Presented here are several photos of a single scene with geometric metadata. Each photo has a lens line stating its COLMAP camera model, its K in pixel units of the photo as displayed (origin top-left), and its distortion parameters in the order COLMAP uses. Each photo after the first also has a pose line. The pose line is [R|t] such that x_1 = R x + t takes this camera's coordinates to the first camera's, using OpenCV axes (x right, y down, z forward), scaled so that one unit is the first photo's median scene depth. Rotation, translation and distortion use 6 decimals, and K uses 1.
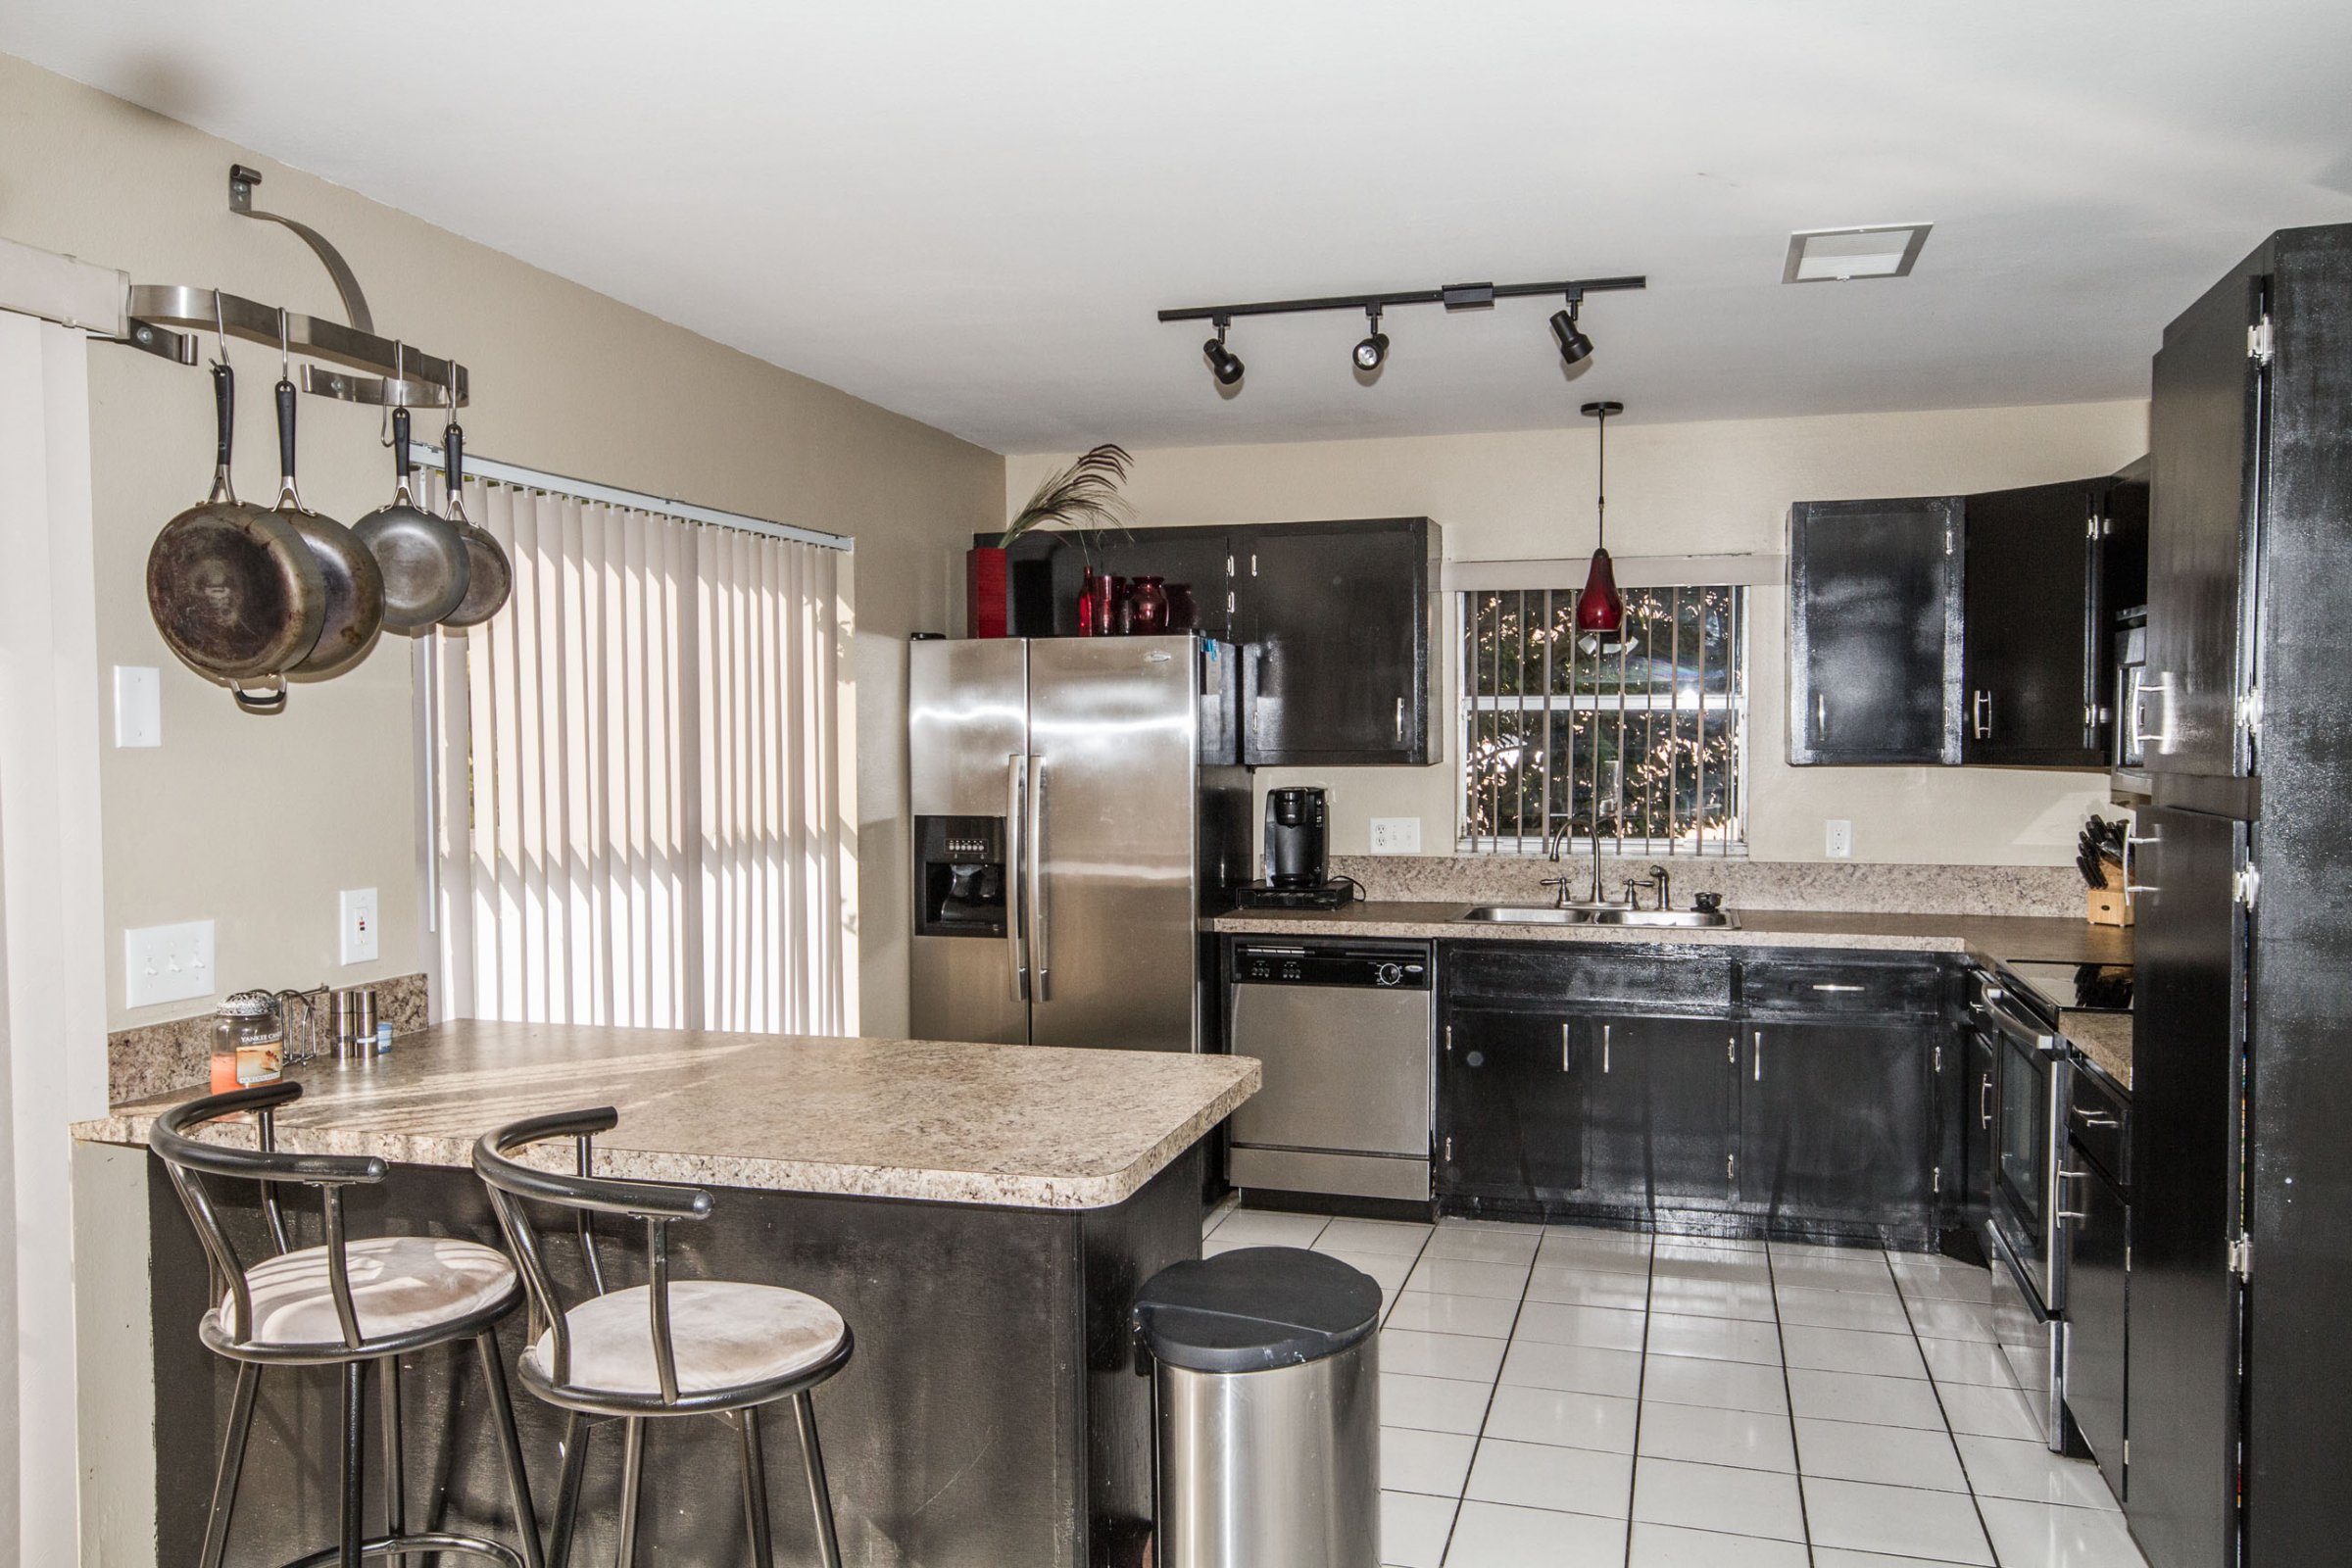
lens RADIAL K [[1783.7, 0, 1176.0], [0, 1783.7, 784.0], [0, 0, 1]] dist [-0.004816, -0.000081]
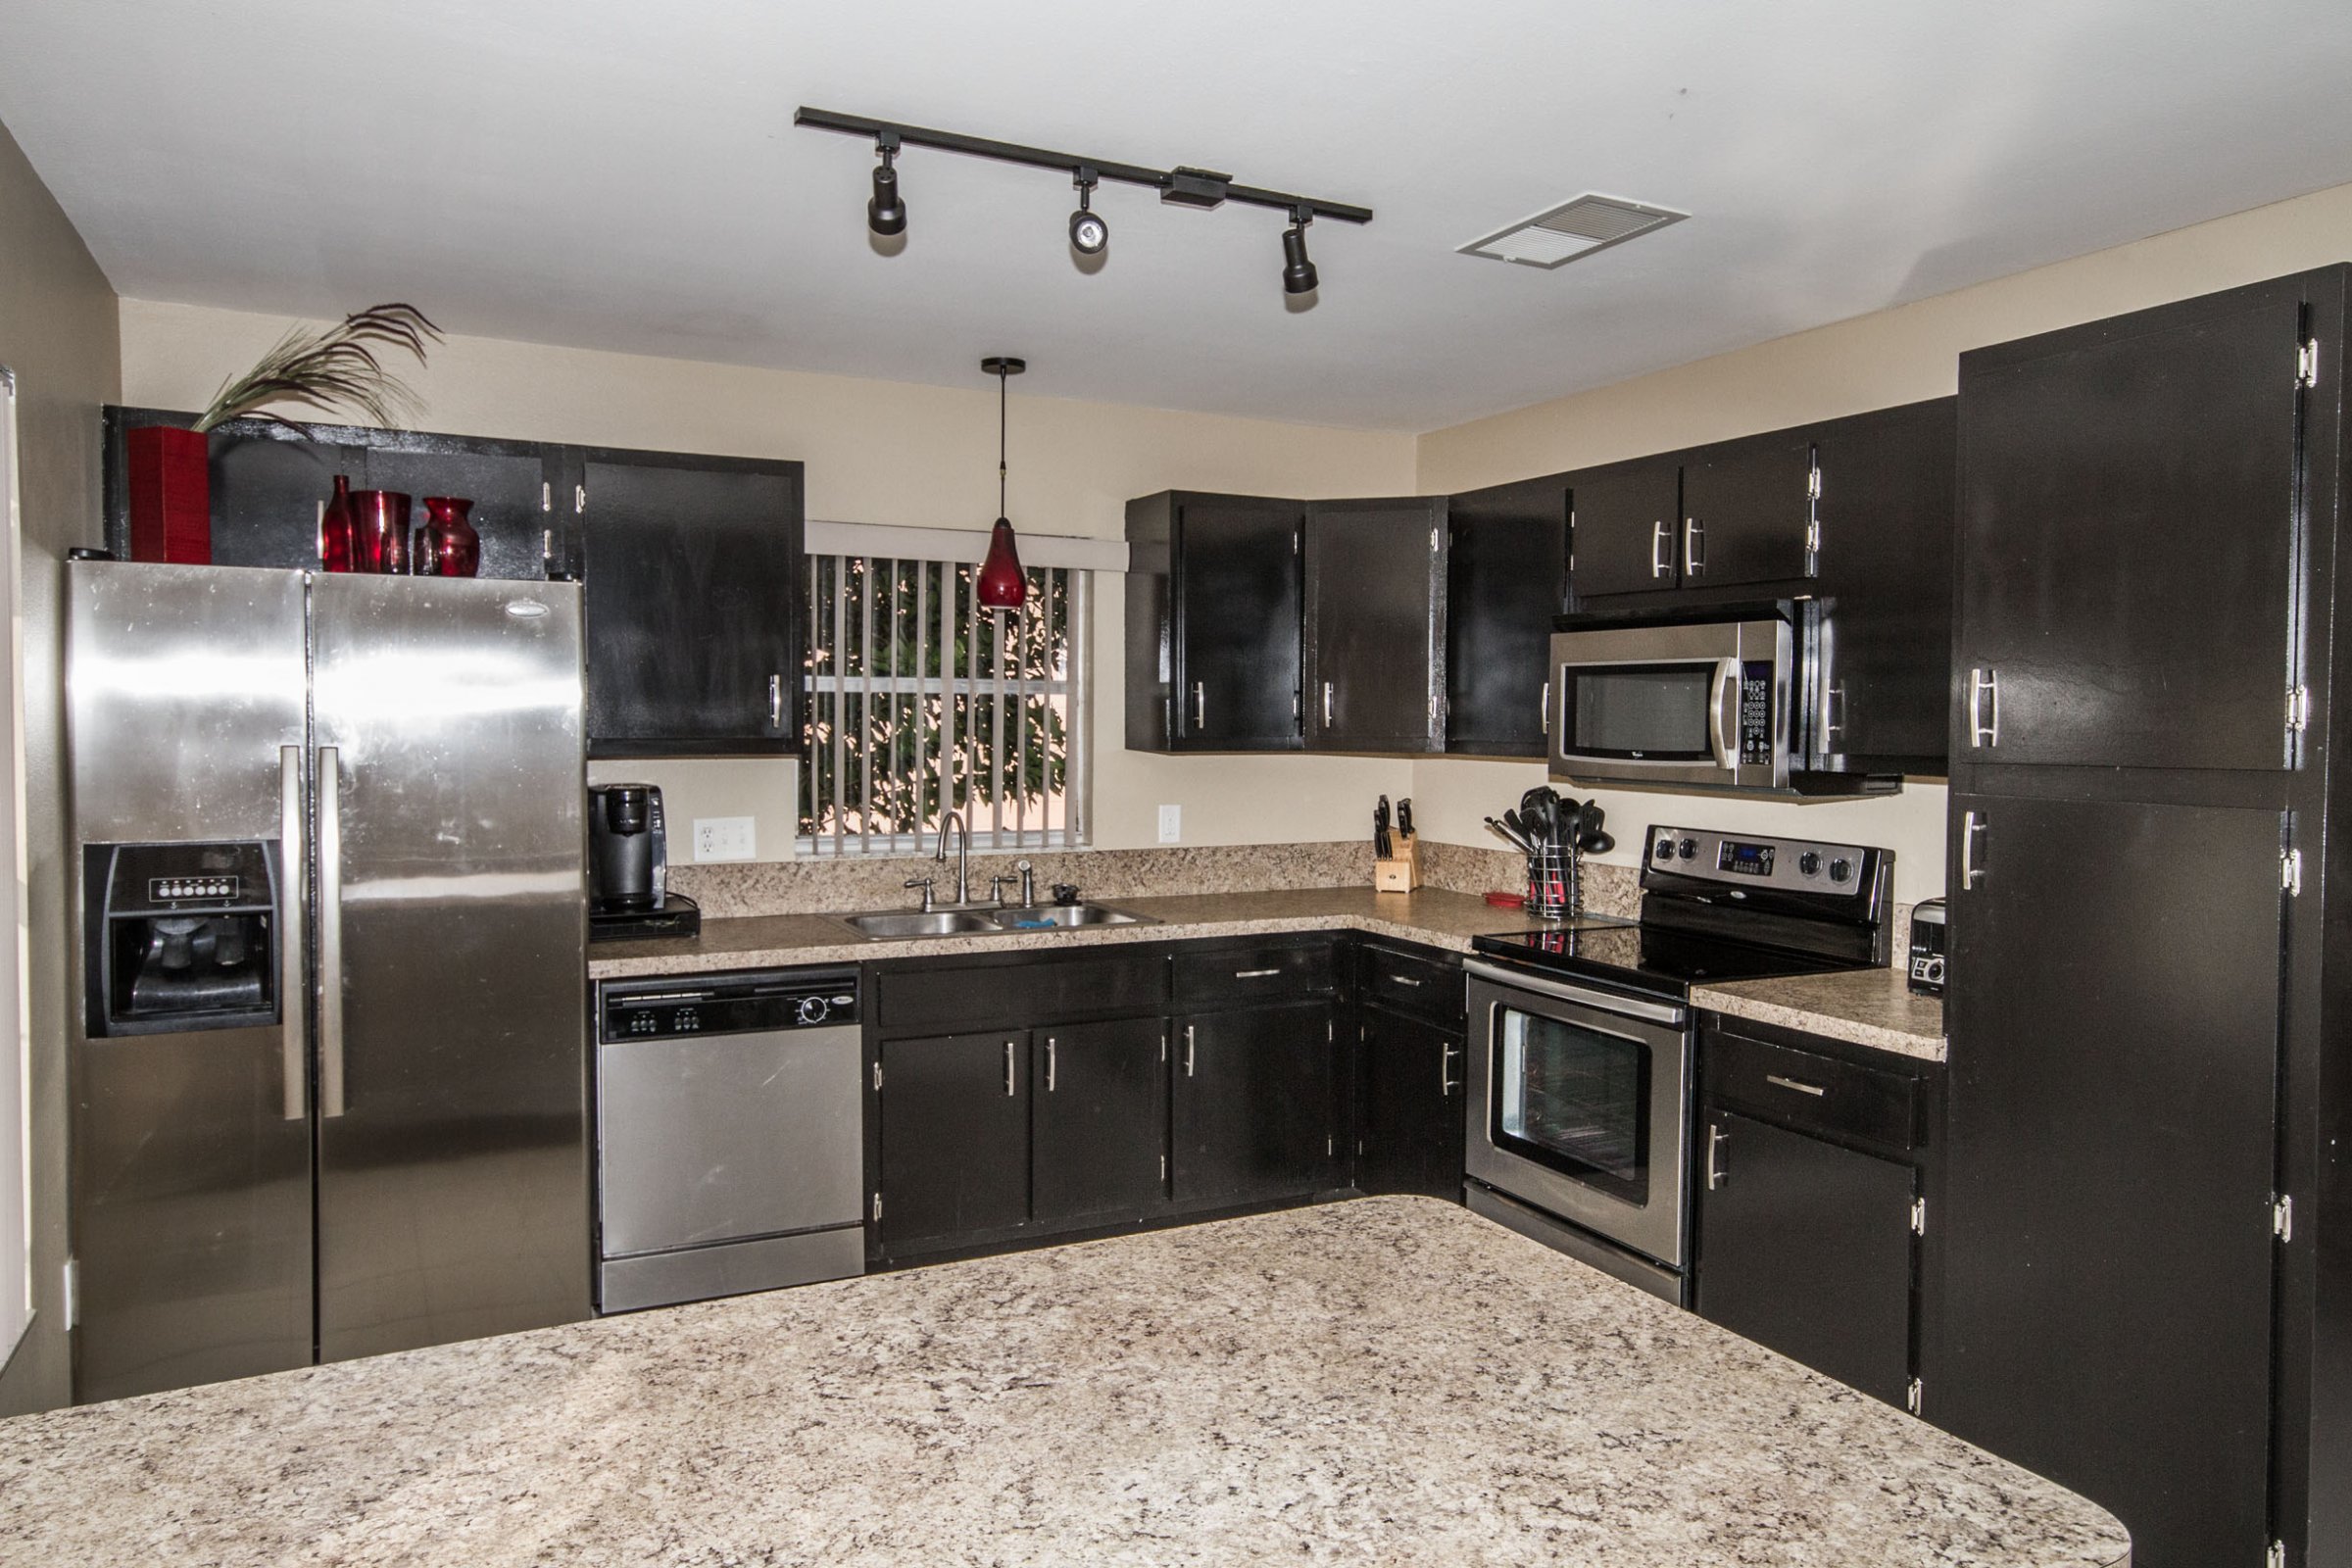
lens RADIAL K [[1567.1, 0, 1176.0], [0, 1567.1, 784.0], [0, 0, 1]] dist [0.012063, 0.001905]
pose [[0.735721, -0.021468, 0.676944, -0.239495], [0.009372, 0.999725, 0.021519, -0.011956], [-0.677219, -0.009487, 0.735720, 0.339796]]
